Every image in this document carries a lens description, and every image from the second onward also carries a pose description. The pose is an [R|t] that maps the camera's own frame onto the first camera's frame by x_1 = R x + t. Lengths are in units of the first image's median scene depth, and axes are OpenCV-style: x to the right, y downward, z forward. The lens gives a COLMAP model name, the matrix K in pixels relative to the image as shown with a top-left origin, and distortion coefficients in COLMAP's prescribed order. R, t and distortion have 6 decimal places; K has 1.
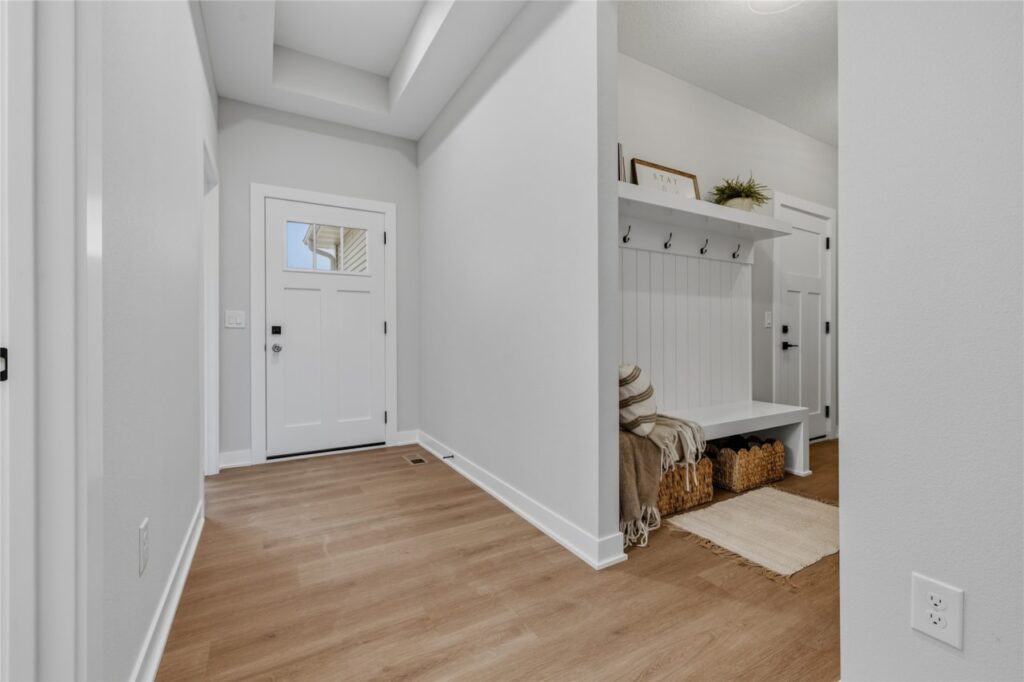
lens RADIAL K [[428.2, 0, 509.6], [0, 428.2, 336.2], [0, 0, 1]] dist [-0.012149, 0.000122]
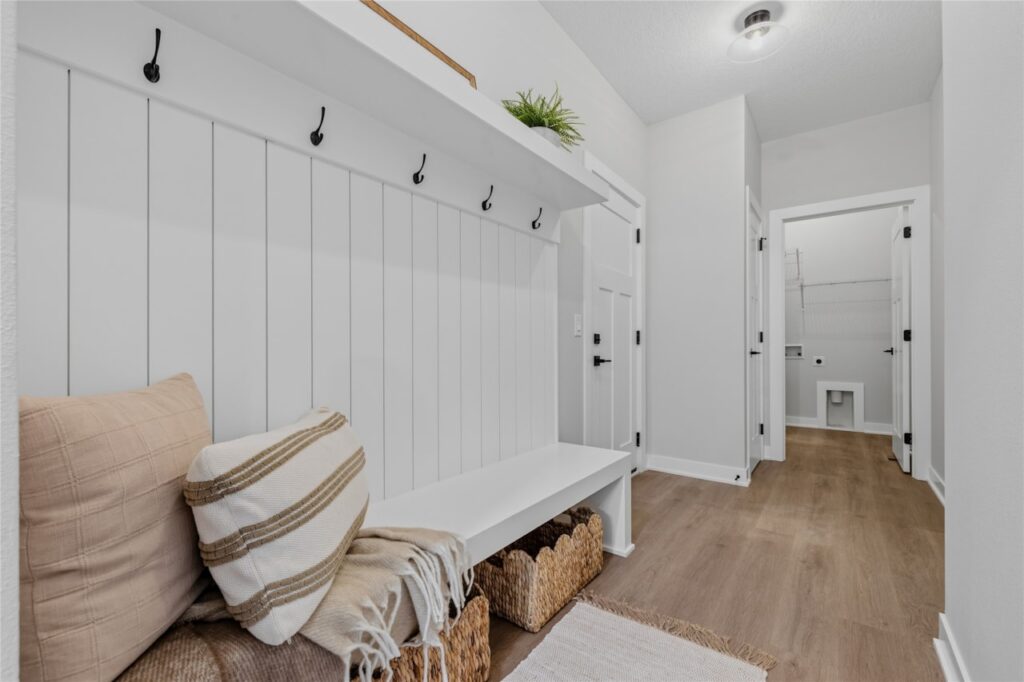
lens RADIAL K [[428.2, 0, 512.5], [0, 428.2, 344.8], [0, 0, 1]] dist [-0.012149, 0.000122]
pose [[0.915758, 0.003192, 0.401718, 0.275660], [-0.000752, 0.999980, -0.006232, -0.001445], [-0.401730, 0.005404, 0.915742, 0.488789]]
